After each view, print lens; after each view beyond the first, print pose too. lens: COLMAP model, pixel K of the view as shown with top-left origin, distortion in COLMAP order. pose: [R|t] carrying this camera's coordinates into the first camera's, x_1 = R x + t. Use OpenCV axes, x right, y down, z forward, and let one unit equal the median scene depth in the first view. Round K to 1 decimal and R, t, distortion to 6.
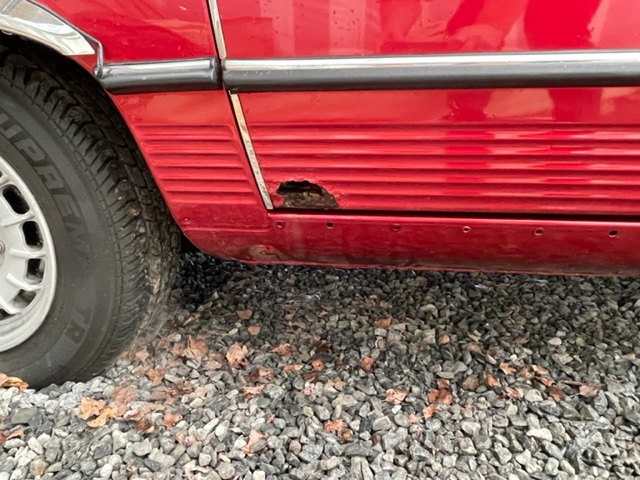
lens RADIAL K [[466.5, 0, 320.0], [0, 466.5, 240.0], [0, 0, 1]] dist [0.006648, -0.011109]
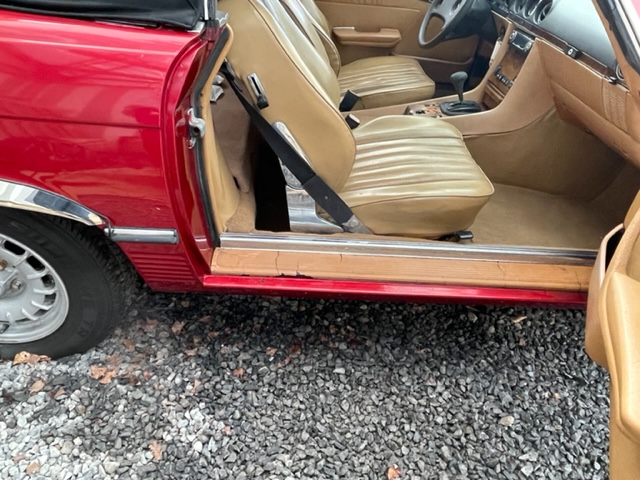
lens RADIAL K [[466.5, 0, 320.0], [0, 466.5, 240.0], [0, 0, 1]] dist [0.006648, -0.011109]
pose [[0.975794, -0.014067, 0.218238, -0.052458], [-0.056812, 0.947362, 0.315083, -0.737374], [-0.211183, -0.319854, 0.923631, -0.667815]]
